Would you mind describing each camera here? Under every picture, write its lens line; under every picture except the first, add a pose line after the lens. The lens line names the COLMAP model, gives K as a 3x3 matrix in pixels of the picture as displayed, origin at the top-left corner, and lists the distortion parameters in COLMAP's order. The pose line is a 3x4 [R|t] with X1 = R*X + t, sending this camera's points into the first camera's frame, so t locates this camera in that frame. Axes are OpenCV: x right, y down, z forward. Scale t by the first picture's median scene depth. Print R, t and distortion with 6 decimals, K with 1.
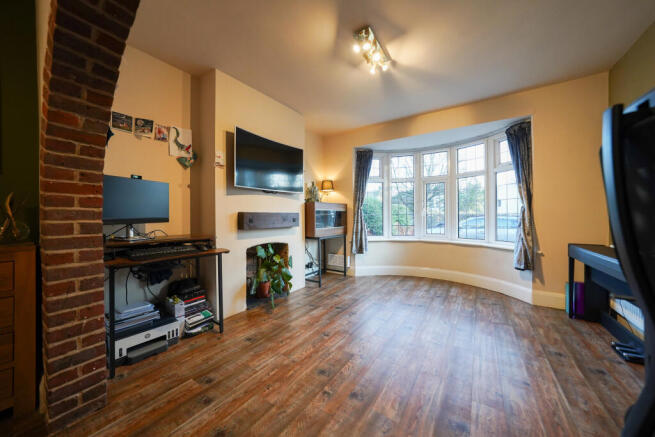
lens RADIAL K [[229.1, 0, 327.4], [0, 229.1, 216.8], [0, 0, 1]] dist [-0.022627, 0.002289]
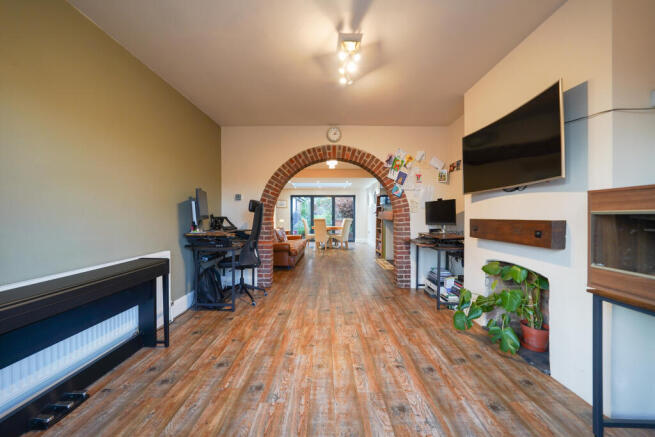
lens RADIAL K [[229.1, 0, 320.7], [0, 229.1, 216.0], [0, 0, 1]] dist [-0.022627, 0.002289]
pose [[-0.846213, 0.004577, -0.532825, 0.751235], [0.003555, 0.999989, 0.002943, -0.041189], [0.532833, 0.000596, -0.846220, 1.603121]]
